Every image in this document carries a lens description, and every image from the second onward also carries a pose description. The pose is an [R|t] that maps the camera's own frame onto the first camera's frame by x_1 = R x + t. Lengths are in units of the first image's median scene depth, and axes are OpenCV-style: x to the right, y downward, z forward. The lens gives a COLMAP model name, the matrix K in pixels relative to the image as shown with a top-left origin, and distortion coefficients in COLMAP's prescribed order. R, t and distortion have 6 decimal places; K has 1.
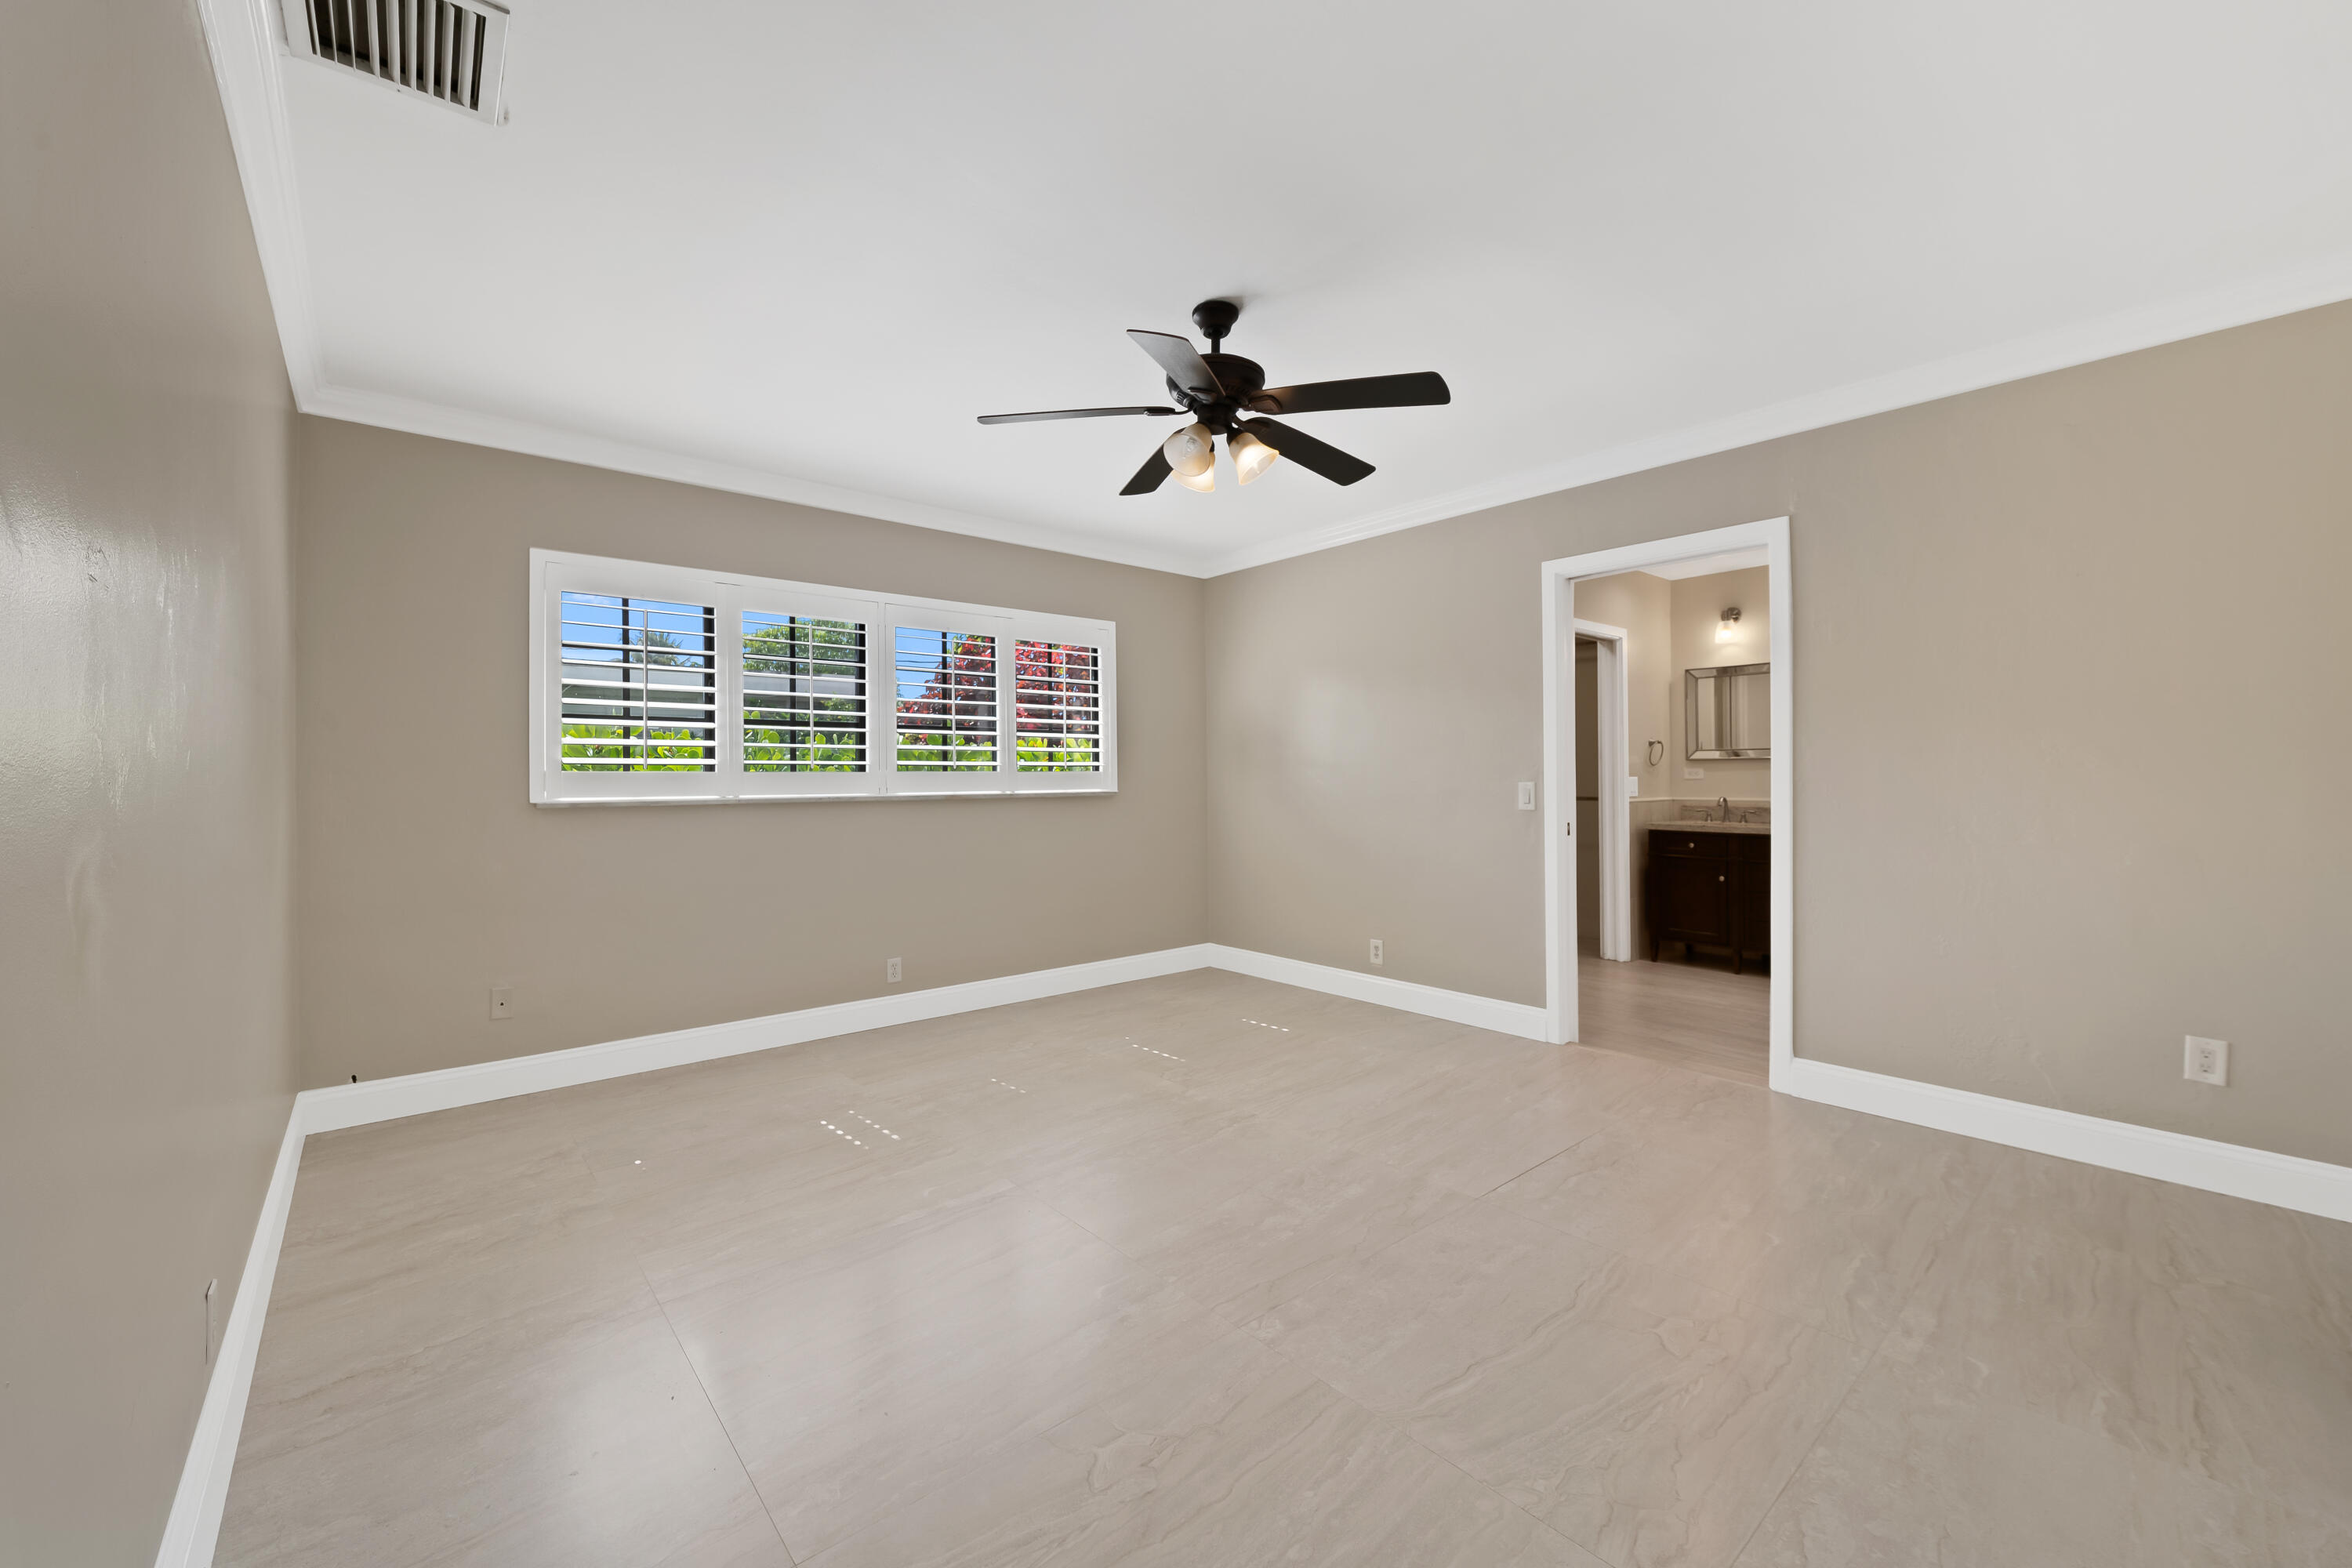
lens RADIAL K [[932.1, 0, 1191.4], [0, 932.1, 766.3], [0, 0, 1]] dist [-0.000334, -0.002196]
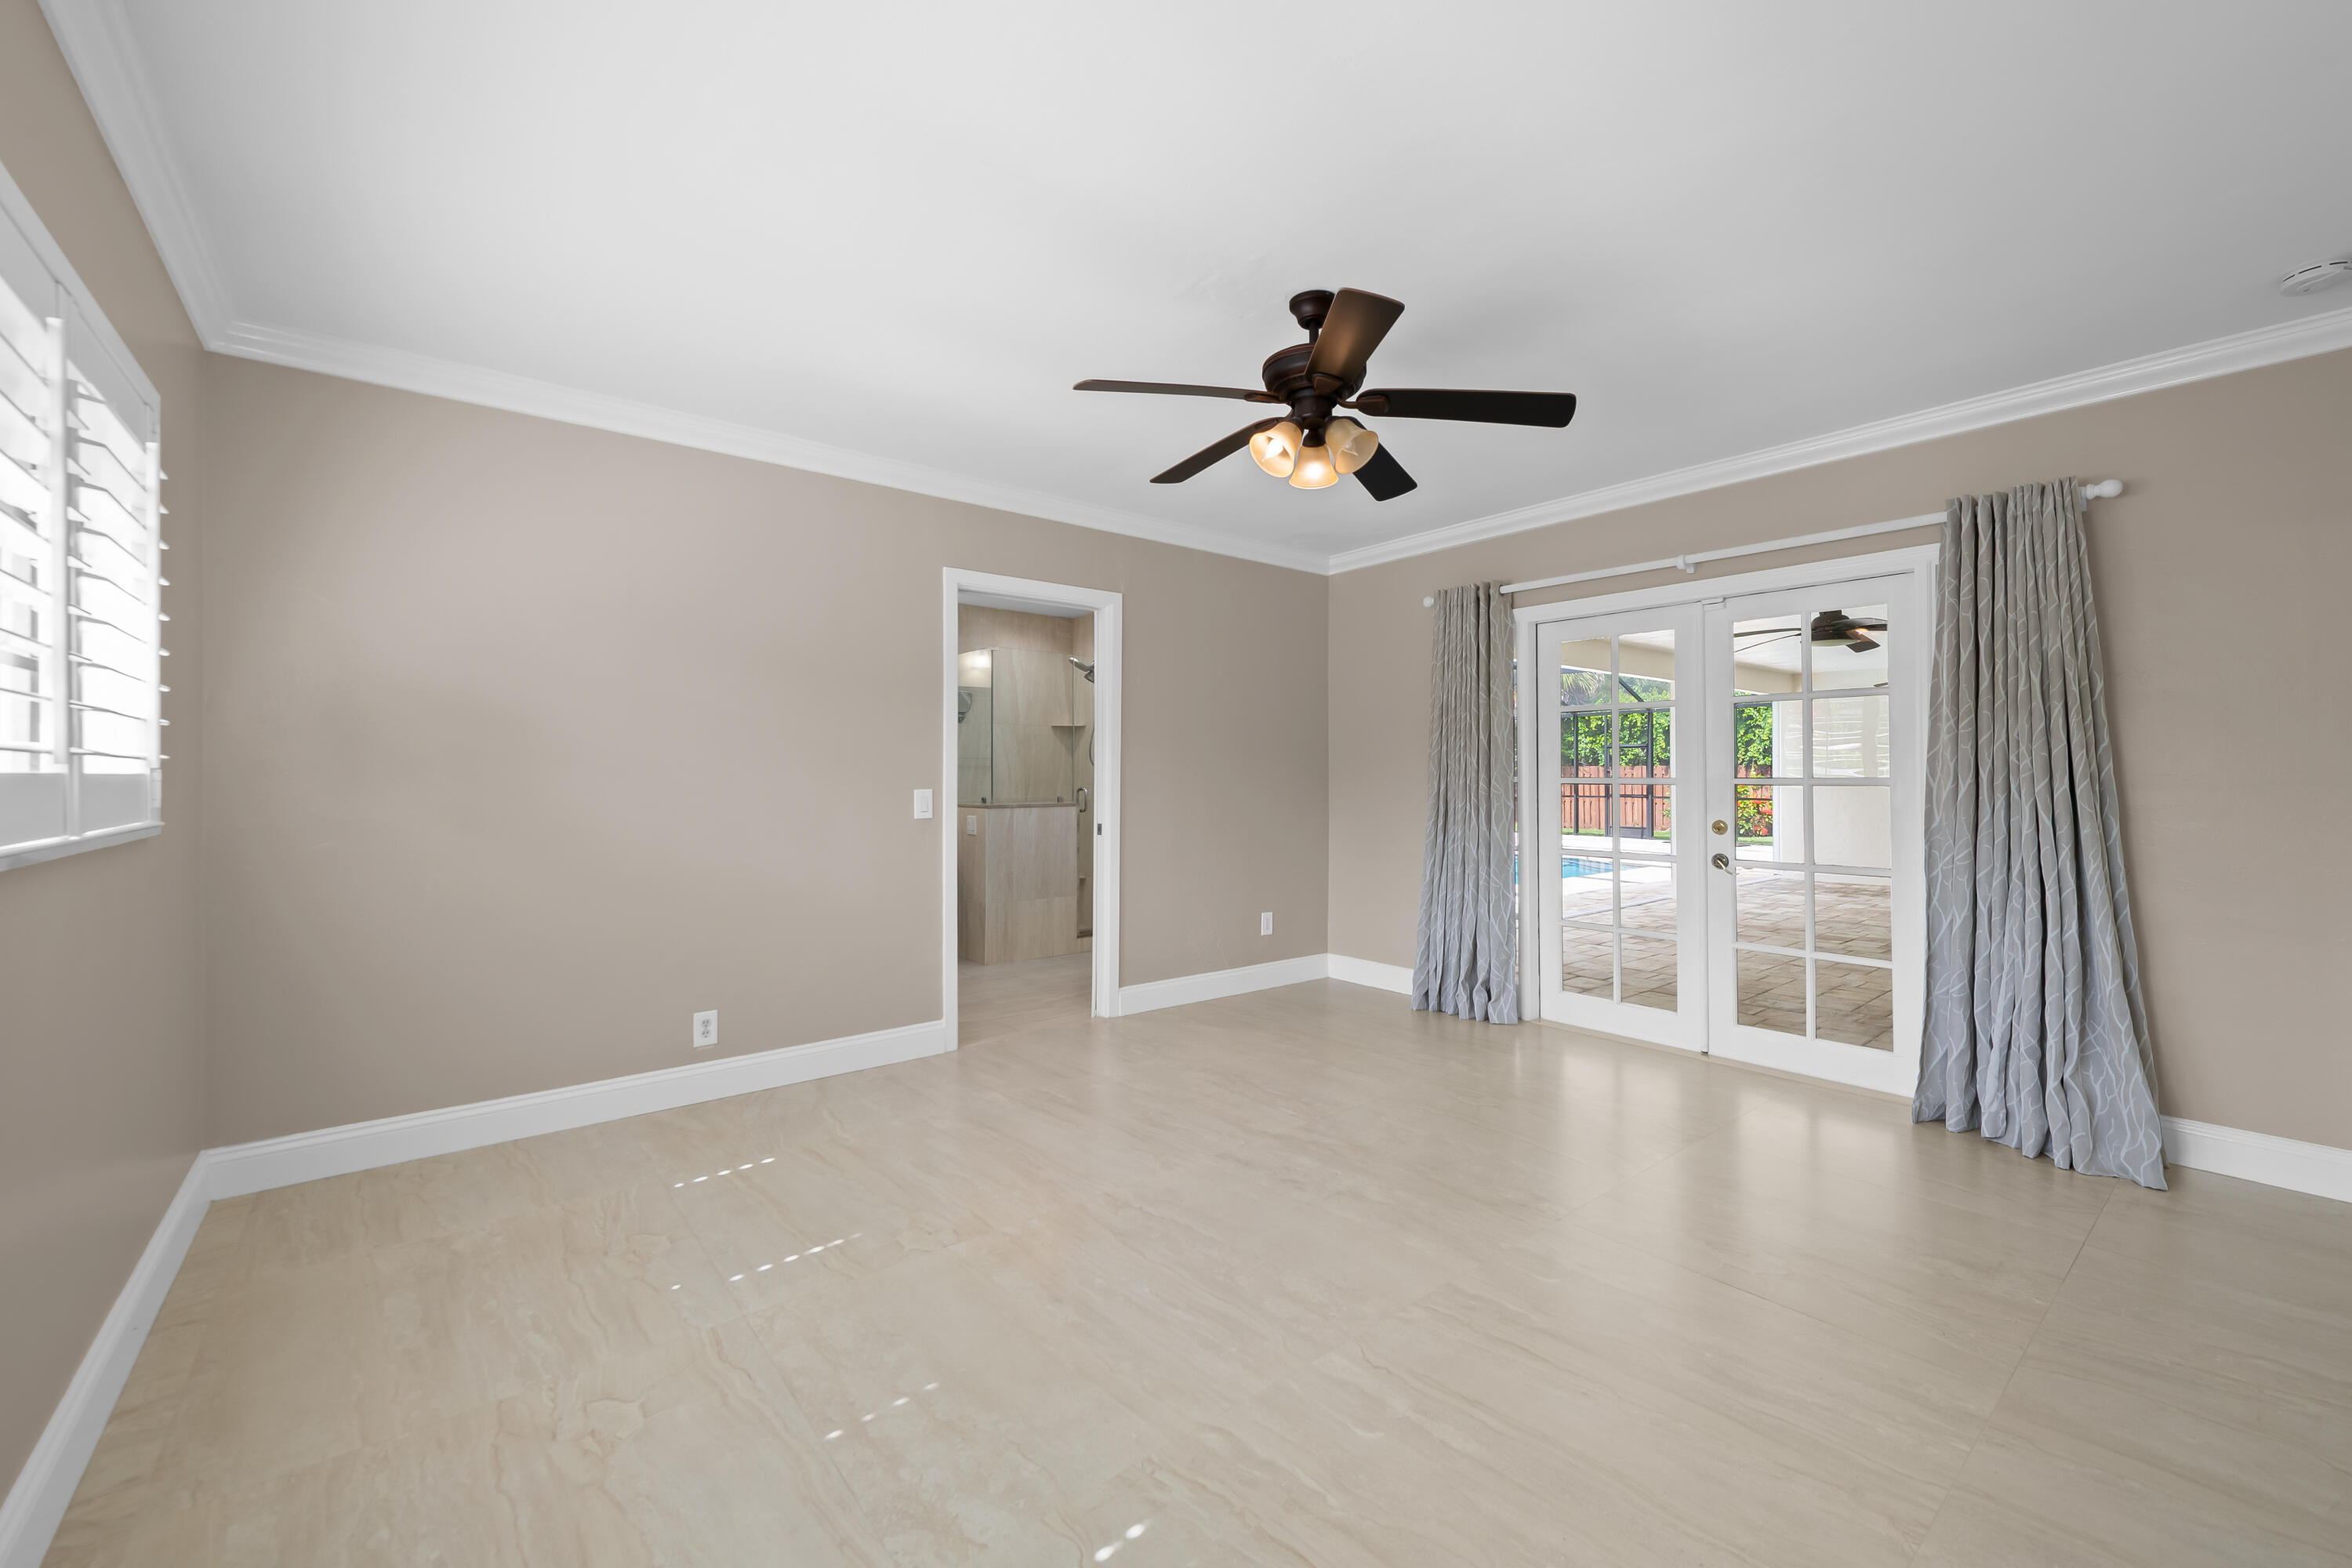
lens RADIAL K [[932.1, 0, 1186.5], [0, 932.1, 779.2], [0, 0, 1]] dist [-0.000334, -0.002196]
pose [[0.026163, 0.001635, 0.999656, -0.603175], [-0.010080, 0.999948, -0.001371, 0.004926], [-0.999607, -0.010041, 0.026178, 0.724118]]
